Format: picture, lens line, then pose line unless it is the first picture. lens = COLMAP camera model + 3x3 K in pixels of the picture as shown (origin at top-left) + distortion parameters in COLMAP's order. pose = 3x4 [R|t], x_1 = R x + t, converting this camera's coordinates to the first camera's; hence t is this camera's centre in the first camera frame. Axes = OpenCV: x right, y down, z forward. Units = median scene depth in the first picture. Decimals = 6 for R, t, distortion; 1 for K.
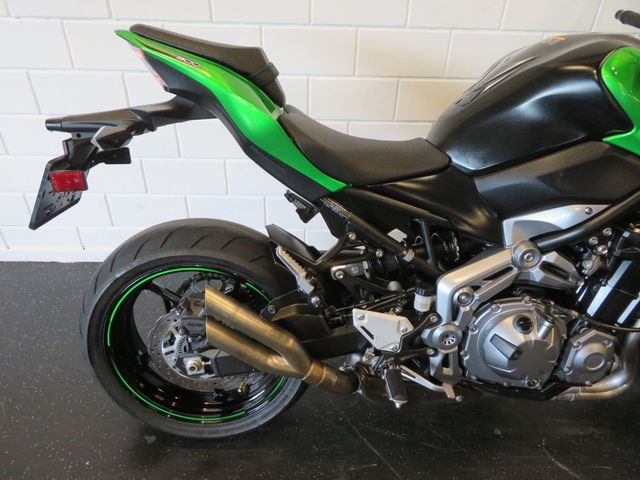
lens RADIAL K [[458.1, 0, 320.0], [0, 458.1, 240.0], [0, 0, 1]] dist [-0.005618, 0.002071]
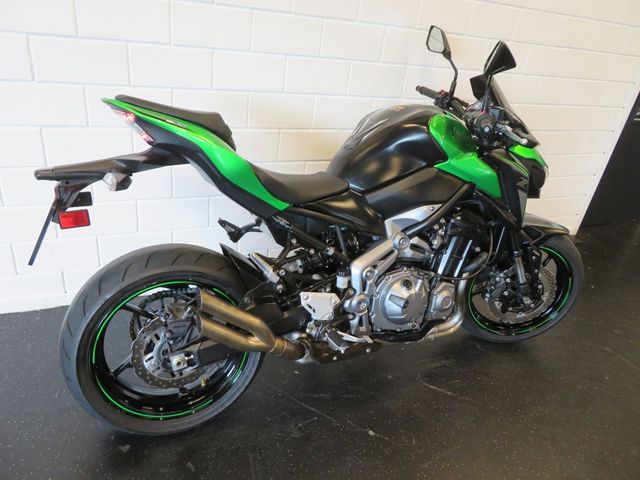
lens RADIAL K [[458.1, 0, 320.0], [0, 458.1, 240.0], [0, 0, 1]] dist [-0.005618, 0.002071]
pose [[0.918318, -0.104842, 0.381708, -0.392022], [0.137457, 0.988742, -0.059121, 0.081924], [-0.371212, 0.106760, 0.922390, -0.335907]]
